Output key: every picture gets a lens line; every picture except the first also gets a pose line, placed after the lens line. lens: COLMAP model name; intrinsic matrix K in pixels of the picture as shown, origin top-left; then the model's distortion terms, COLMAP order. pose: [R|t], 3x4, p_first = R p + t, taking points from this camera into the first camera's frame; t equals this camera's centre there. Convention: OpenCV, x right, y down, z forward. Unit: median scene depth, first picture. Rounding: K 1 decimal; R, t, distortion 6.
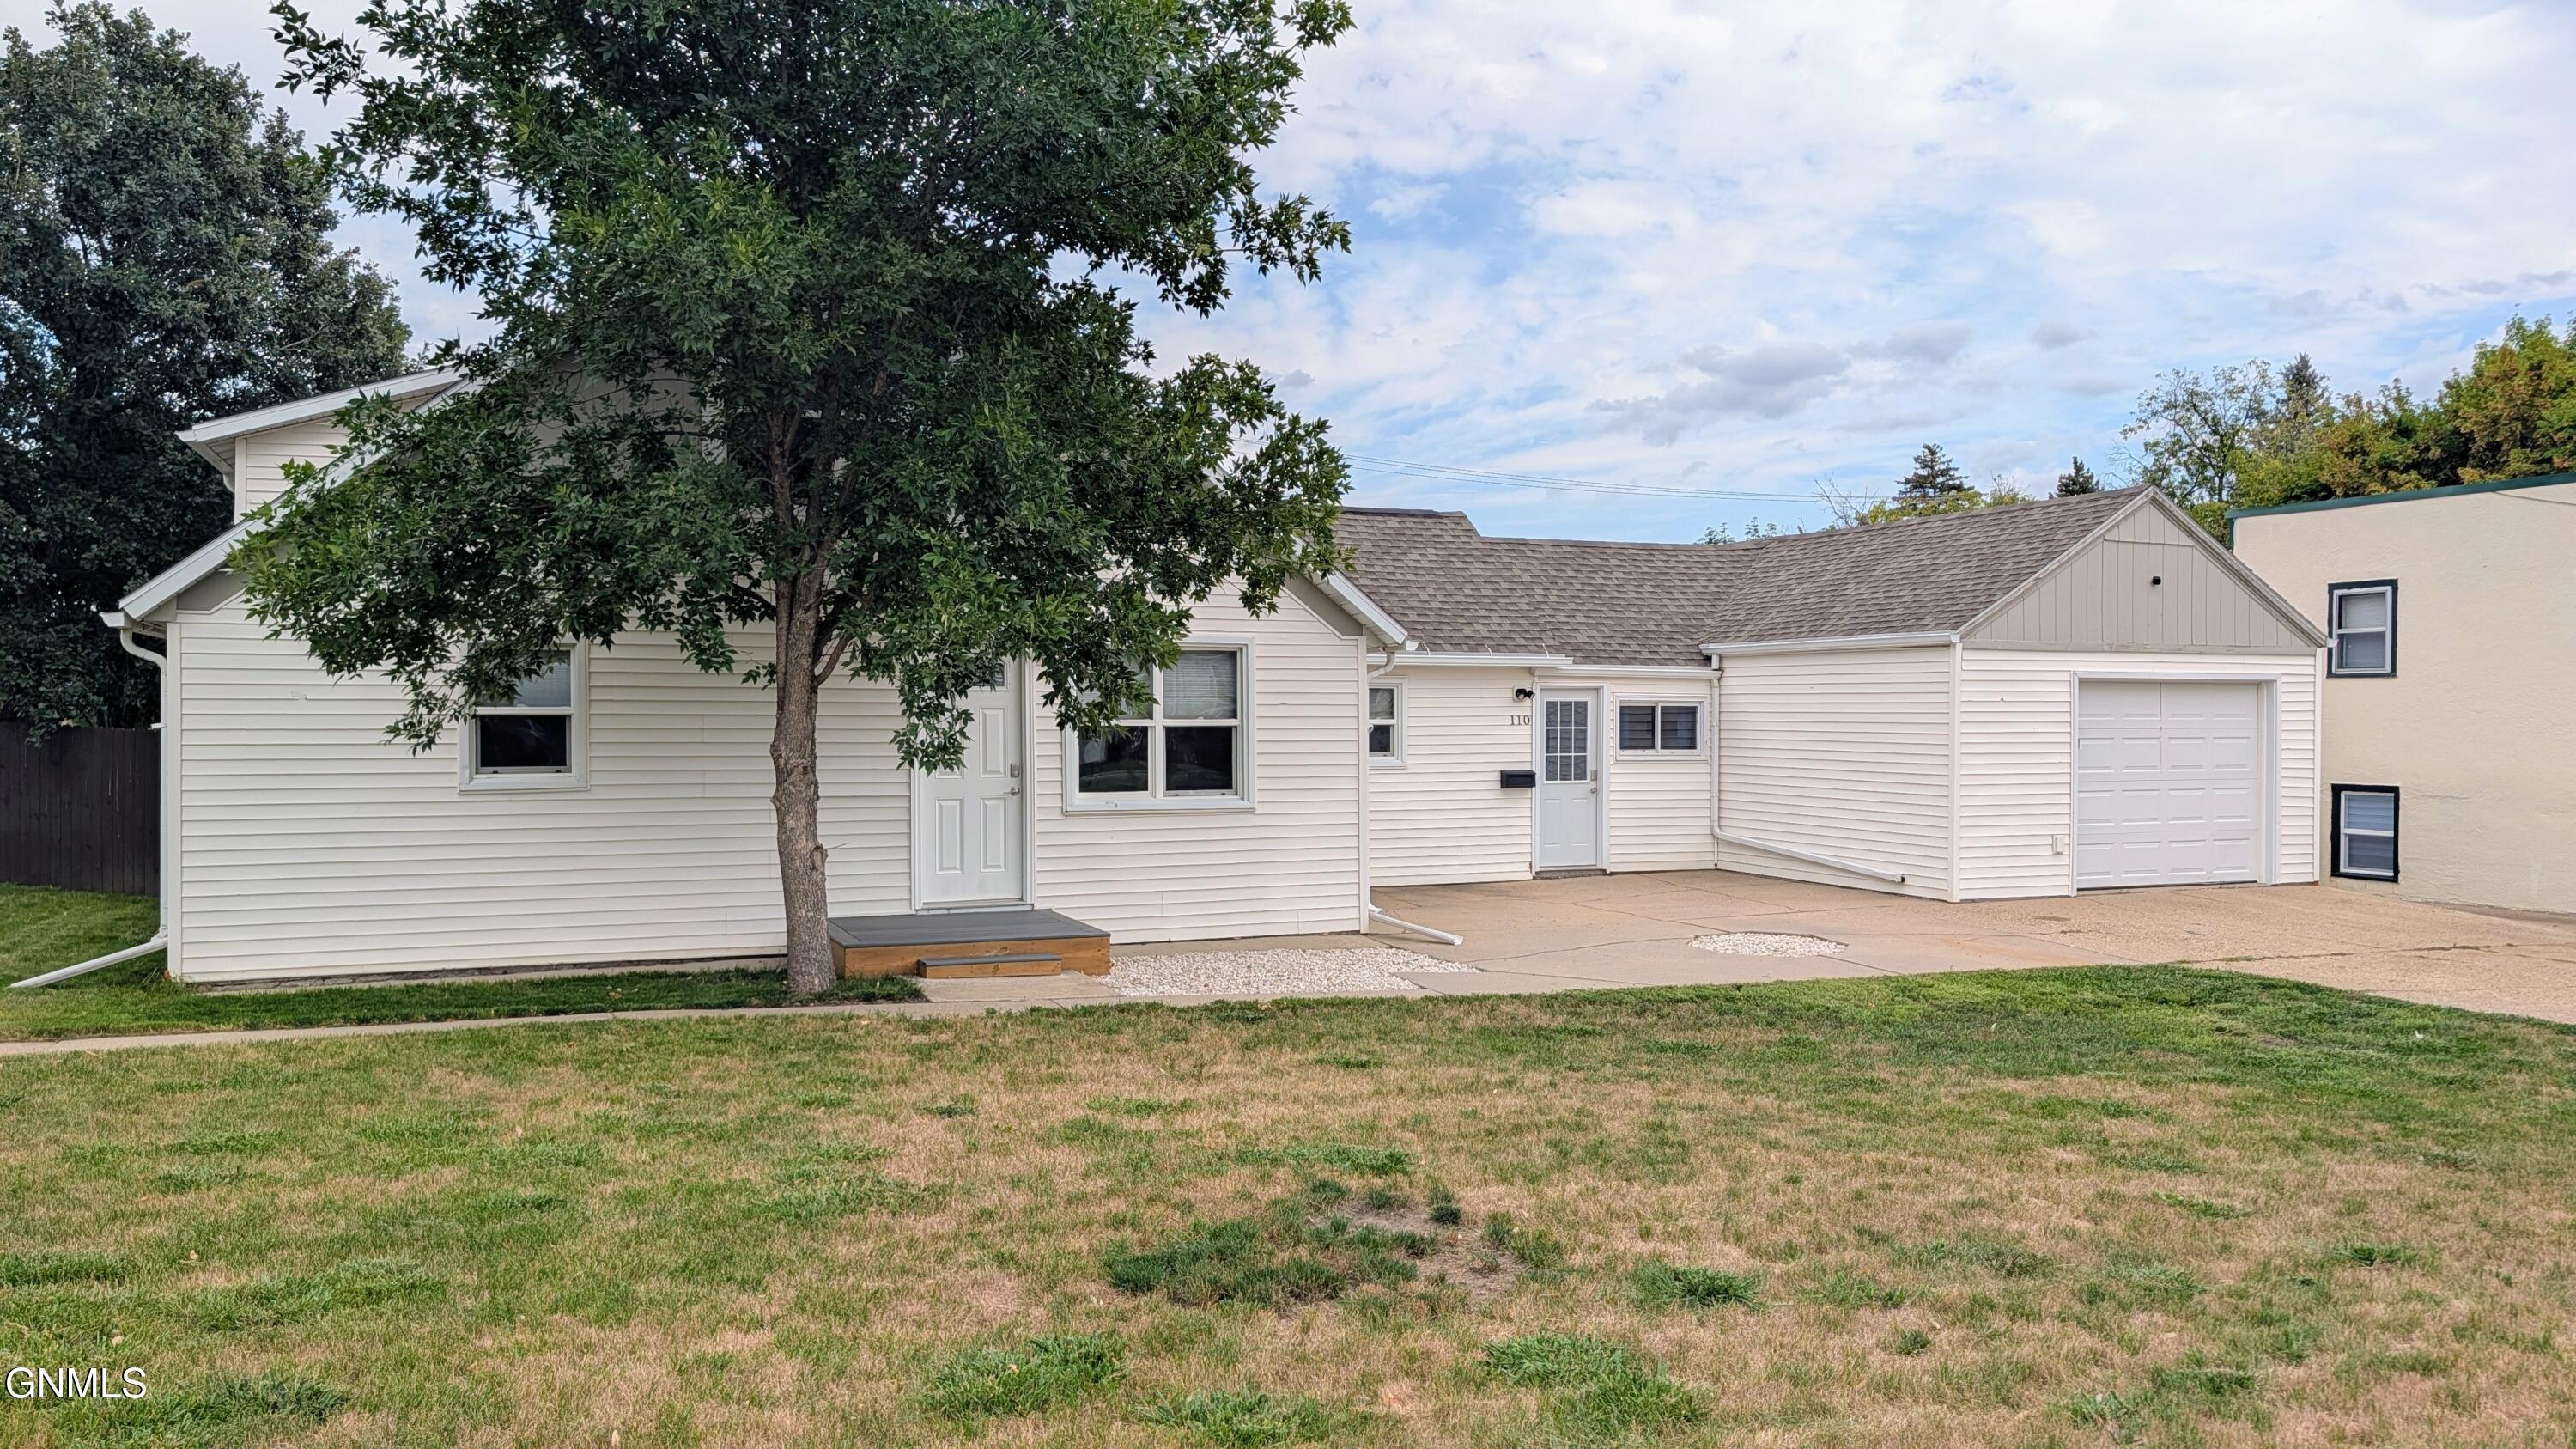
lens RADIAL K [[1854.8, 0, 1287.6], [0, 1854.8, 737.8], [0, 0, 1]] dist [0.047886, -0.069430]
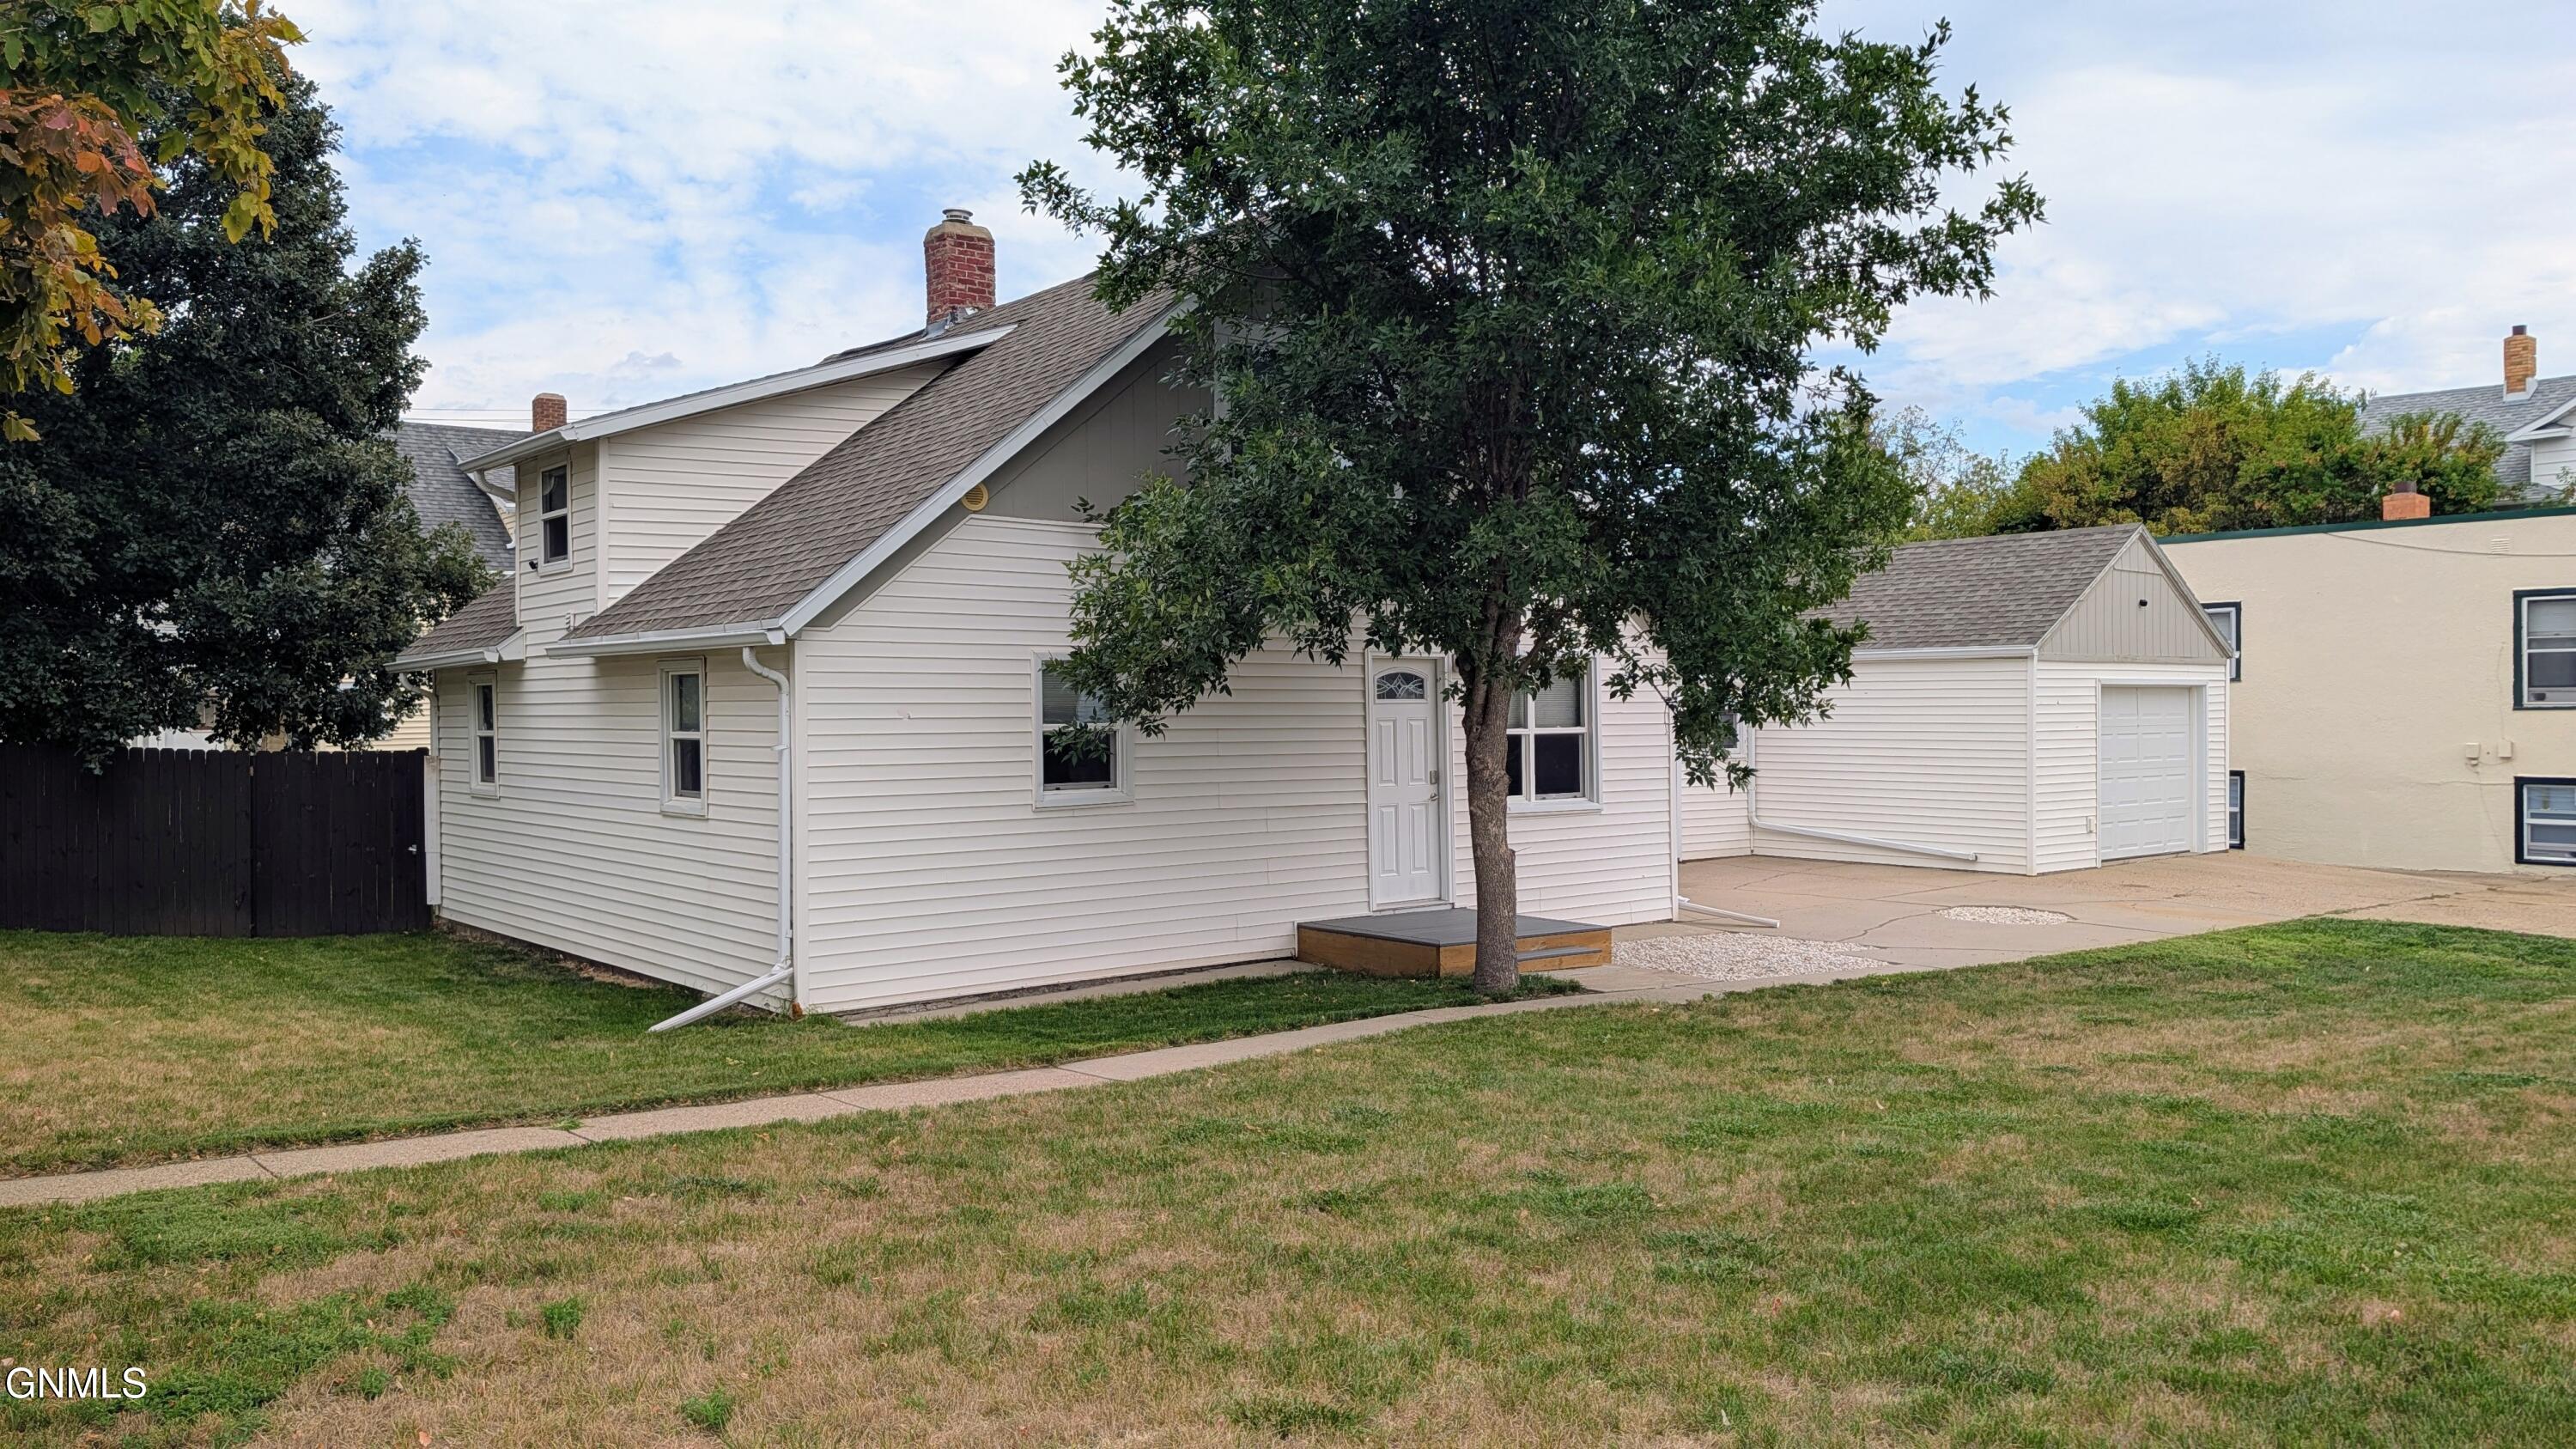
lens RADIAL K [[1835.2, 0, 1239.9], [0, 1835.2, 725.4], [0, 0, 1]] dist [0.022448, -0.027137]
pose [[0.962703, -0.010528, 0.270357, -0.383094], [0.012276, 0.999913, -0.004774, -0.006425], [-0.270283, 0.007915, 0.962748, 0.015533]]
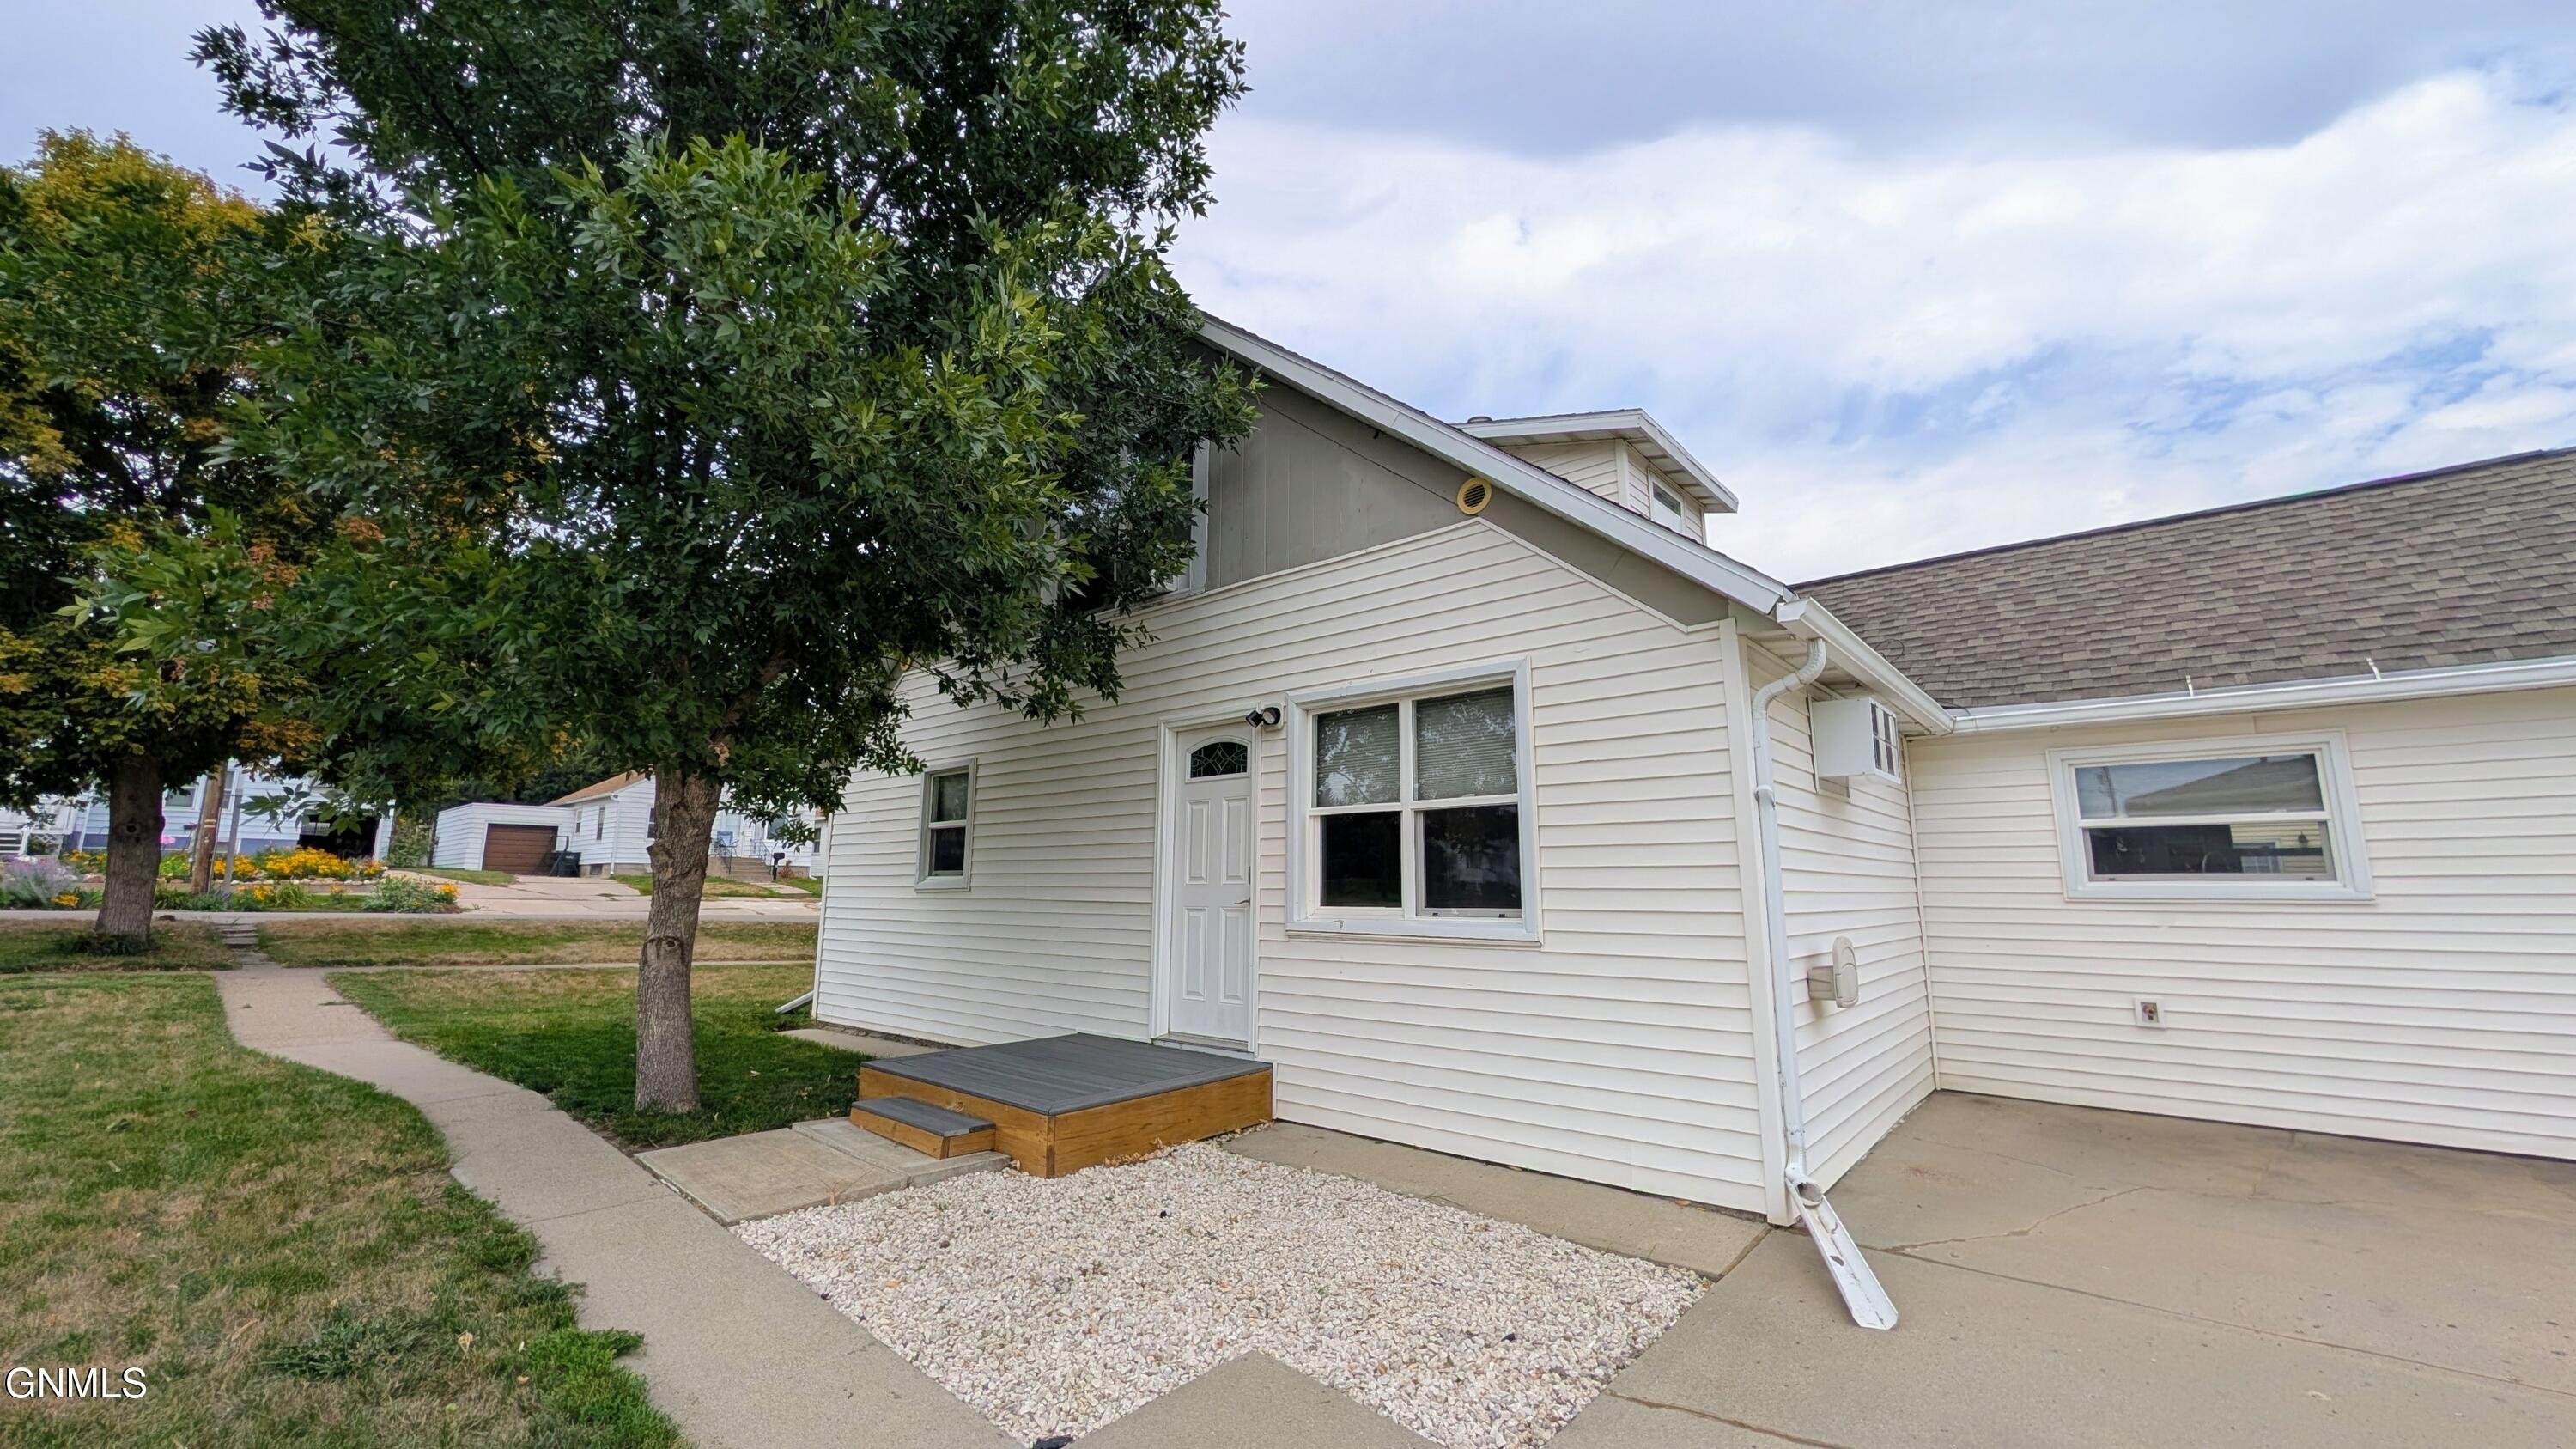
lens RADIAL K [[987.6, 0, 1284.8], [0, 987.6, 723.1], [0, 0, 1]] dist [0.000522, -0.000020]
pose [[0.450467, -0.150439, -0.880027, 0.173649], [-0.015753, 0.984208, -0.176312, 0.019850], [0.892654, 0.093286, 0.440984, 0.585848]]
